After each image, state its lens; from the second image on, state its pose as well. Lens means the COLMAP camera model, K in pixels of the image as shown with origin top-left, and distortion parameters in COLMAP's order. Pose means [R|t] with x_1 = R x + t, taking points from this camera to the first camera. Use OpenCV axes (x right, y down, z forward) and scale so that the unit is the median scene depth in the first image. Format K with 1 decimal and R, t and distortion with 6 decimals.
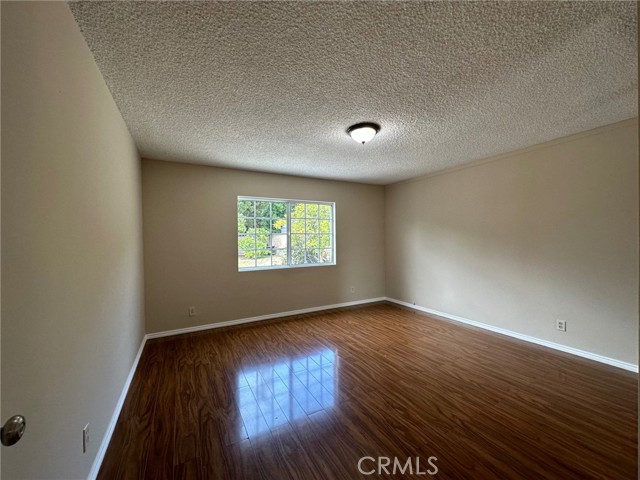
lens RADIAL K [[253.9, 0, 318.4], [0, 253.9, 239.8], [0, 0, 1]] dist [0.000504, 0.000243]
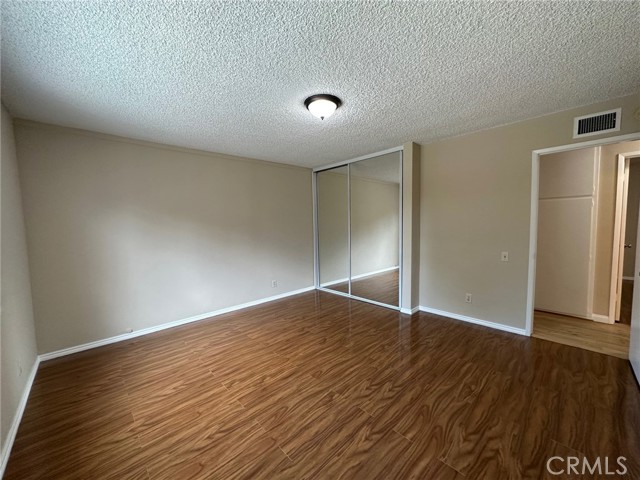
lens RADIAL K [[253.9, 0, 318.7], [0, 253.9, 240.9], [0, 0, 1]] dist [0.000504, 0.000243]
pose [[-0.255217, -0.050841, 0.965546, -0.592874], [0.029633, 0.997736, 0.060369, -0.013519], [-0.966430, 0.044019, -0.253133, 1.076389]]
